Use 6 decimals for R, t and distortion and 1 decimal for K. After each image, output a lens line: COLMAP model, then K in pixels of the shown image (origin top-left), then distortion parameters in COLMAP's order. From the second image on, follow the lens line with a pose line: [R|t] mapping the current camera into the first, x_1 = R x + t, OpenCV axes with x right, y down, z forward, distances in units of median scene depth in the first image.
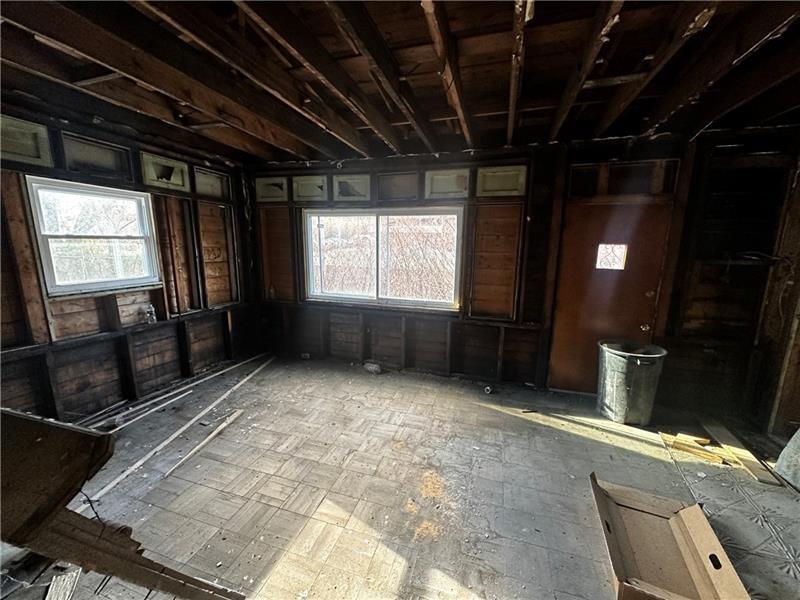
lens RADIAL K [[317.1, 0, 400.9], [0, 317.1, 301.3], [0, 0, 1]] dist [-0.001768, 0.000403]
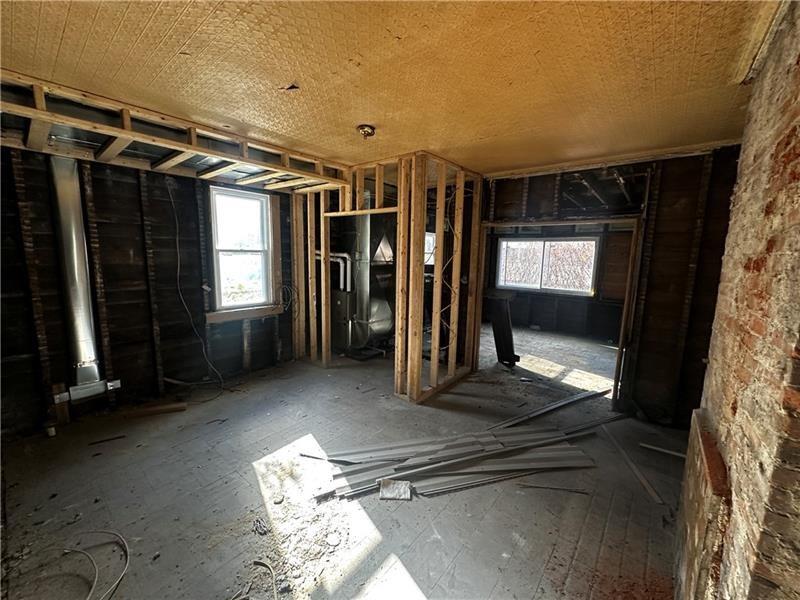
lens RADIAL K [[317.1, 0, 404.0], [0, 317.1, 299.6], [0, 0, 1]] dist [-0.001768, 0.000403]
pose [[0.927906, 0.057191, -0.368402, -0.130387], [-0.074642, 0.996655, -0.033284, 0.173379], [0.365266, 0.058383, 0.929071, -0.922989]]
